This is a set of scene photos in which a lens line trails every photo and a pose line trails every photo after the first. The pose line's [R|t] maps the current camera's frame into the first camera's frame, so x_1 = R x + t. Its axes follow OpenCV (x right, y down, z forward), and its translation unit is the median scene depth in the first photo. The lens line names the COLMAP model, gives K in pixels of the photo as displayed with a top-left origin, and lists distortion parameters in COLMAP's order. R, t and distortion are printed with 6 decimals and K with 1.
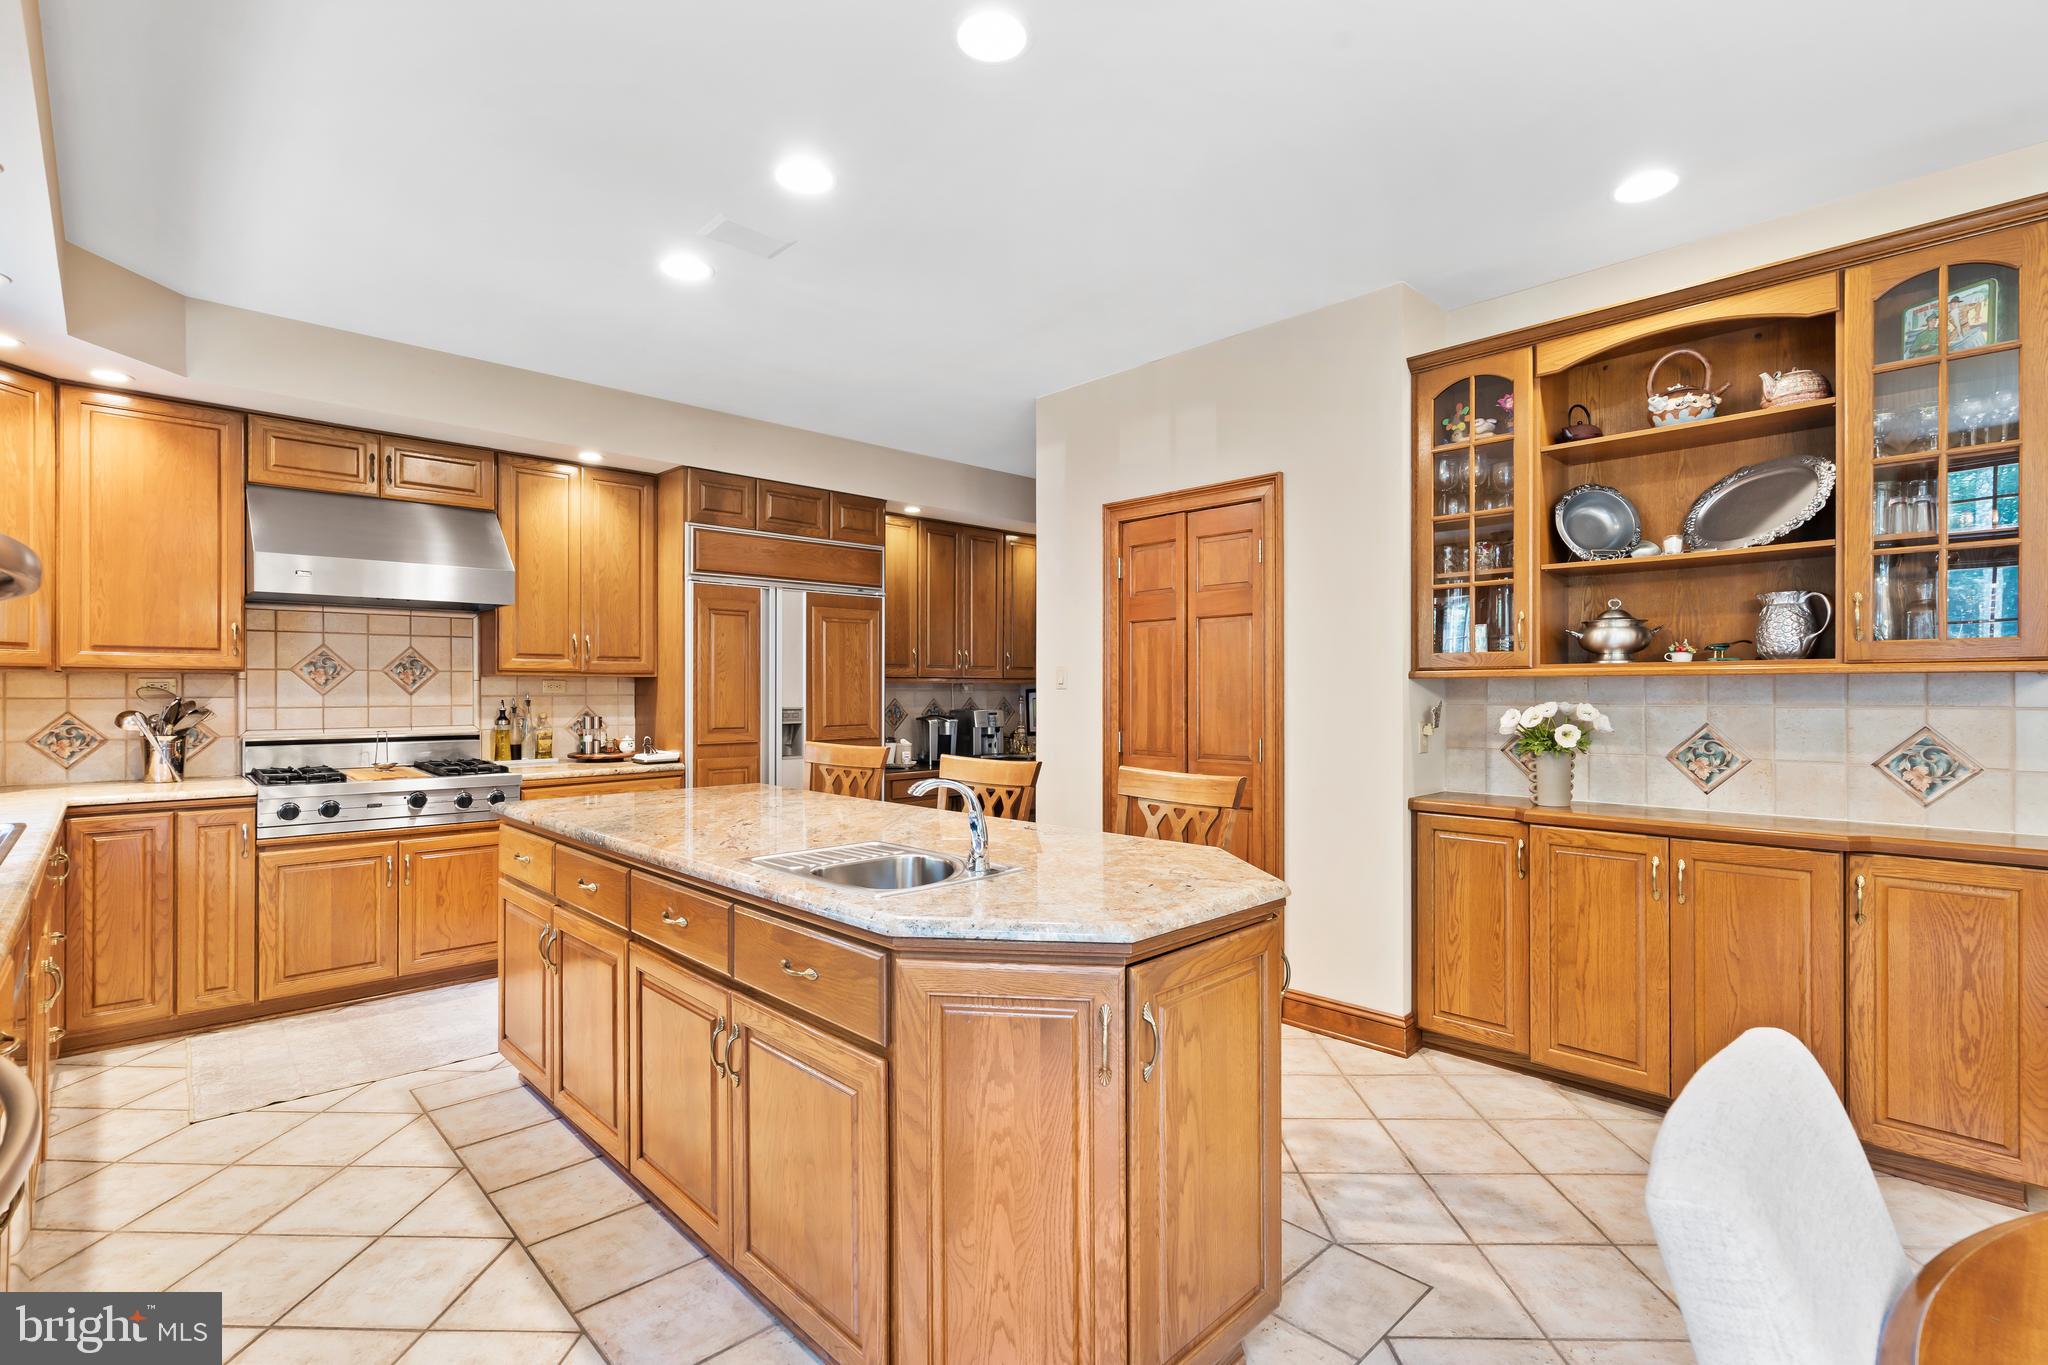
lens RADIAL K [[947.0, 0, 1025.6], [0, 947.0, 684.9], [0, 0, 1]] dist [-0.001709, 0.001663]
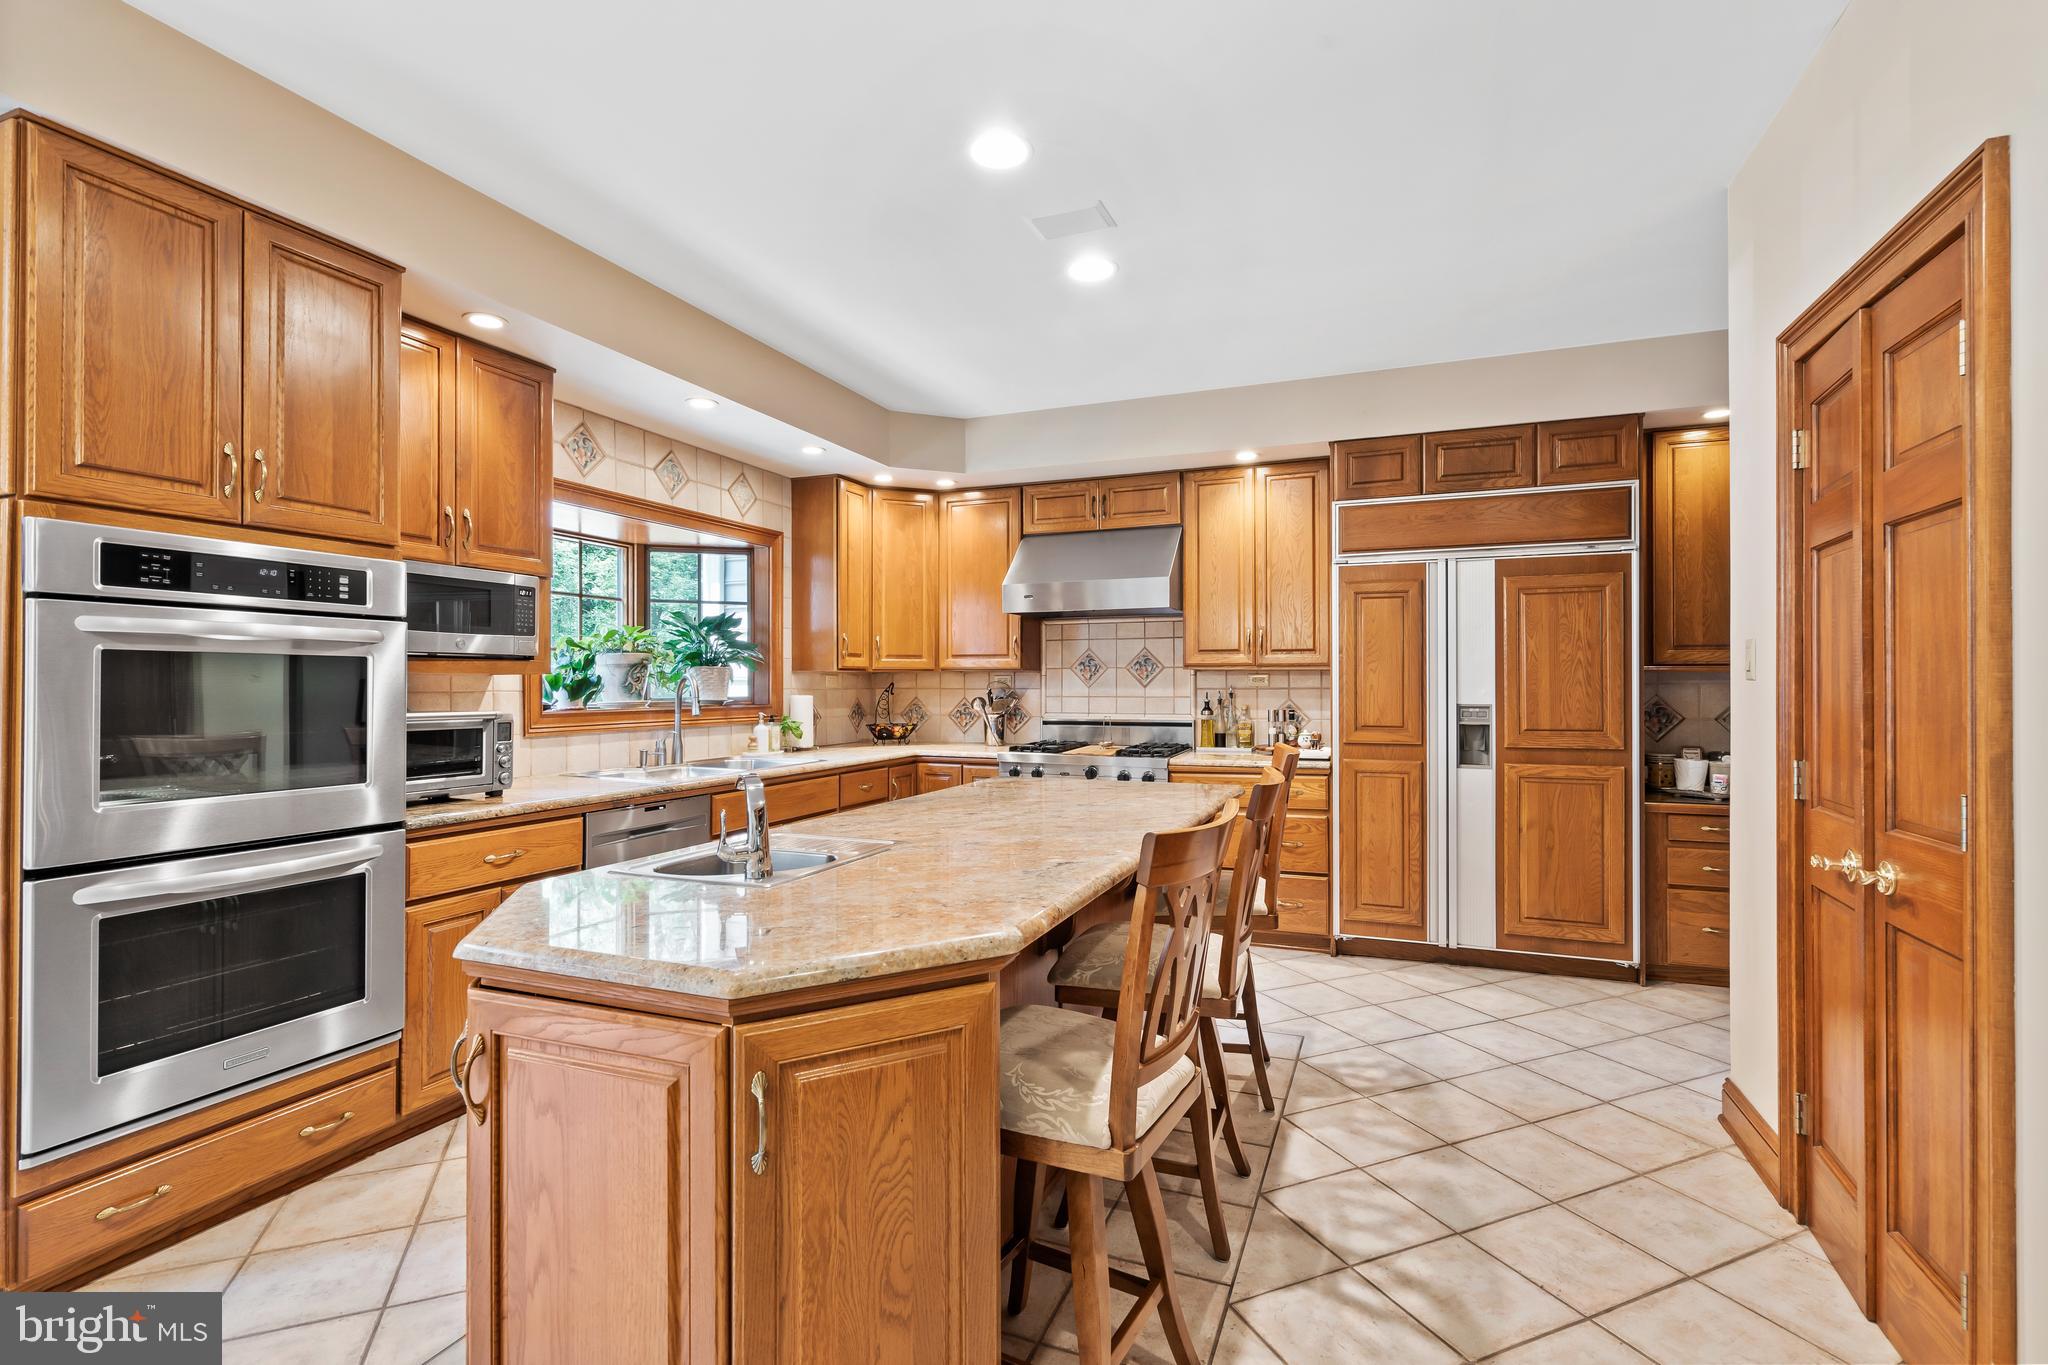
lens RADIAL K [[938.2, 0, 1027.1], [0, 938.2, 678.3], [0, 0, 1]] dist [-0.002301, 0.000279]
pose [[0.401101, -0.006547, -0.916010, 0.370532], [0.005127, 0.999975, -0.004902, 0.003633], [0.916019, -0.002730, 0.401125, 0.366587]]
